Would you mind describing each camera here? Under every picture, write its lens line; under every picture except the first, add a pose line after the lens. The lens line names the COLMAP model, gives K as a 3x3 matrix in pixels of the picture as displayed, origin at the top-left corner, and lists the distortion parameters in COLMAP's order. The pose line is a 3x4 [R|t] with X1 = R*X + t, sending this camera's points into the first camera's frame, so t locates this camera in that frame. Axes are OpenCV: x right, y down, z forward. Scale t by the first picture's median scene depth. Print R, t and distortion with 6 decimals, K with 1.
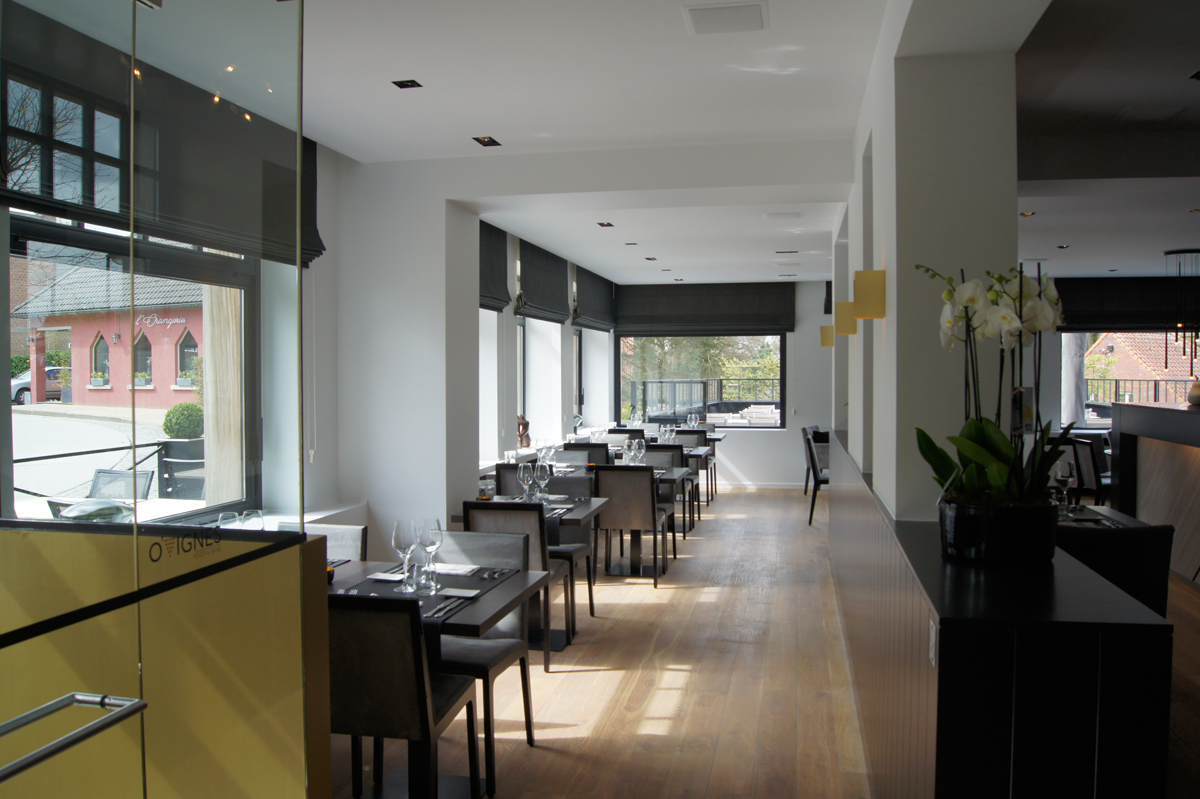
lens RADIAL K [[938.7, 0, 598.6], [0, 938.7, 400.7], [0, 0, 1]] dist [-0.081063, 0.009599]
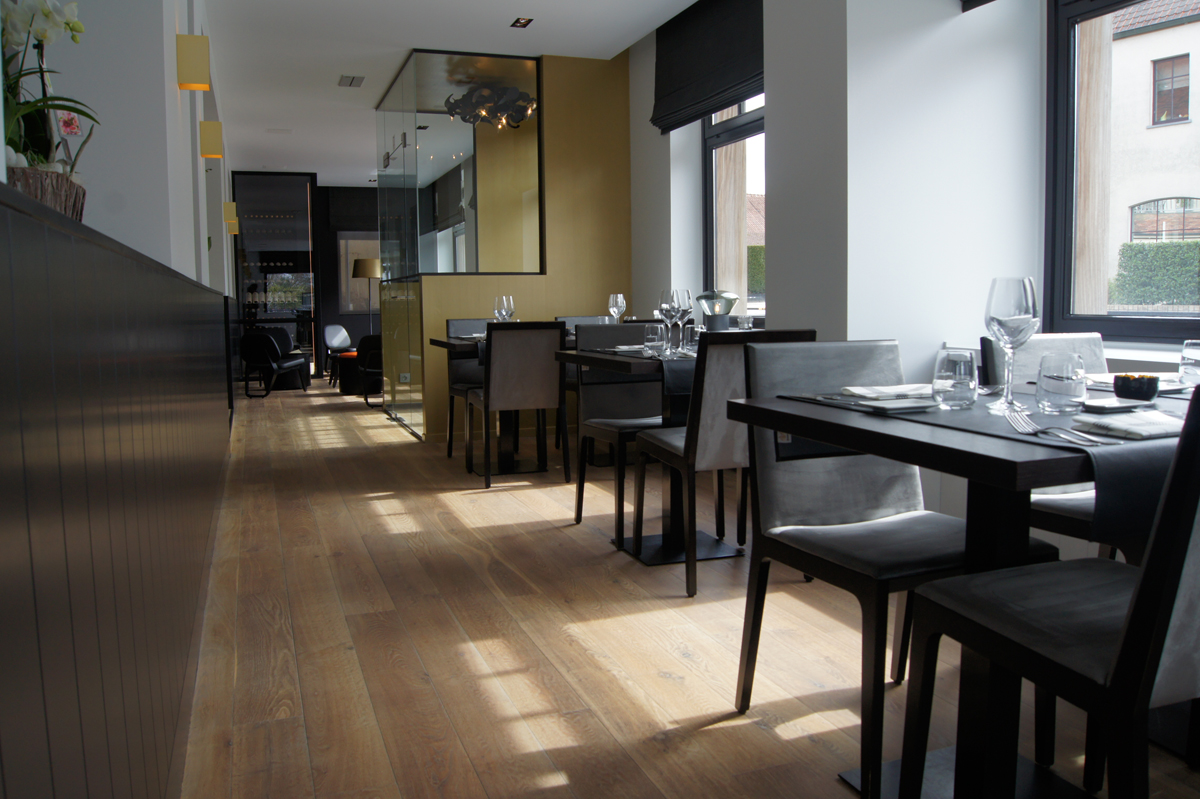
lens RADIAL K [[938.7, 0, 593.4], [0, 938.7, 399.5], [0, 0, 1]] dist [-0.081063, 0.009599]
pose [[-0.853090, 0.054092, -0.518953, 0.248186], [-0.010570, 0.992616, 0.120838, 0.048633], [0.521657, 0.108571, -0.846219, 1.142200]]
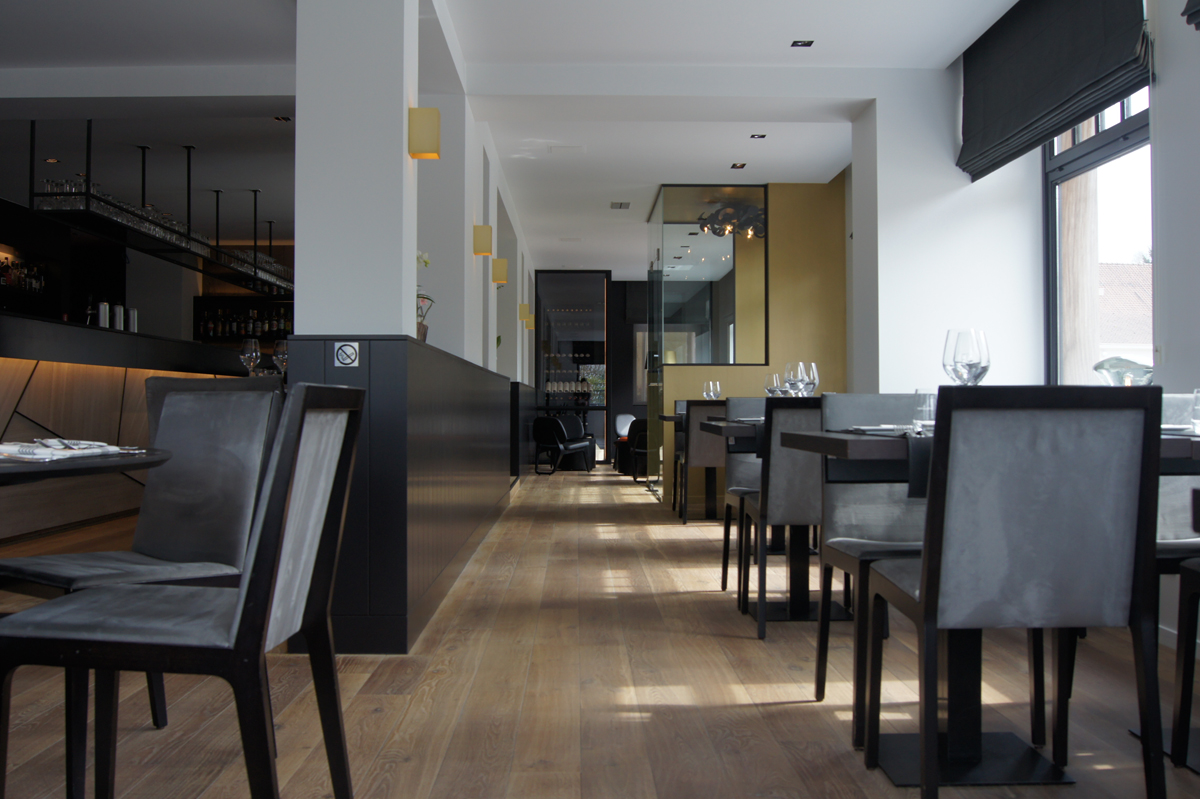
lens RADIAL K [[1149.6, 0, 601.4], [0, 1149.6, 400.6], [0, 0, 1]] dist [-0.009860, 0.000000]
pose [[-0.975221, -0.009586, -0.221024, 0.287778], [-0.014753, 0.999655, 0.021741, 0.053315], [0.220739, 0.024463, -0.975026, 1.591116]]
